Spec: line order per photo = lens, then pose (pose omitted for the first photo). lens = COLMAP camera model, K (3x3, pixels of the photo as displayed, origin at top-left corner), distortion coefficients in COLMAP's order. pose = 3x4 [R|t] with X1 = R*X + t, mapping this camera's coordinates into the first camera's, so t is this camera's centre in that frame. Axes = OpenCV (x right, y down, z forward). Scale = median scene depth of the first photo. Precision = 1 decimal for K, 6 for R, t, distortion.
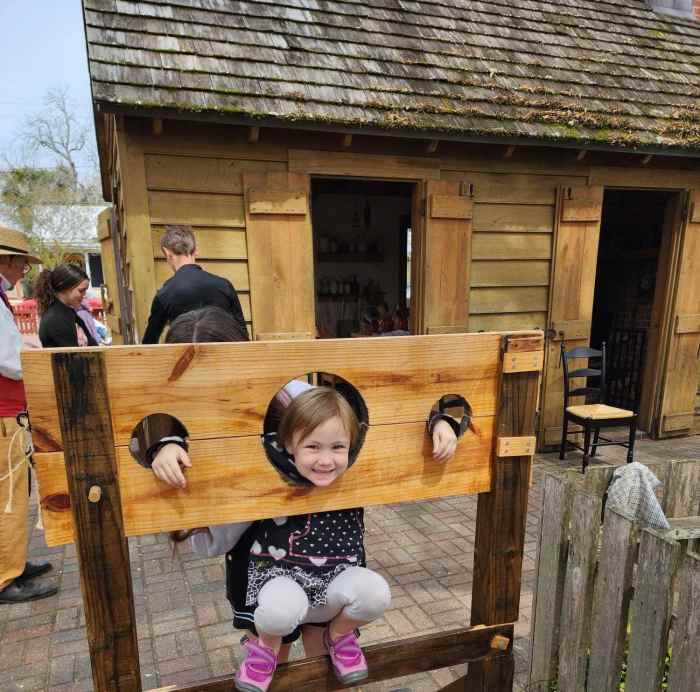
lens RADIAL K [[438.1, 0, 350.6], [0, 438.1, 346.8], [0, 0, 1]] dist [0.001707, -0.003879]
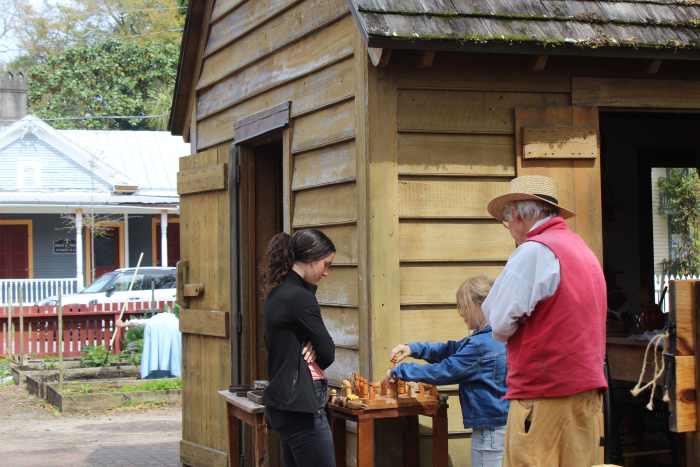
lens RADIAL K [[903.8, 0, 350.0], [0, 903.8, 233.2], [0, 0, 1]] dist [0.012154, 0.000000]
pose [[0.998768, -0.015854, -0.047023, -0.490145], [0.007212, 0.983907, -0.178538, 0.111370], [0.049096, 0.177979, 0.982809, -0.581915]]
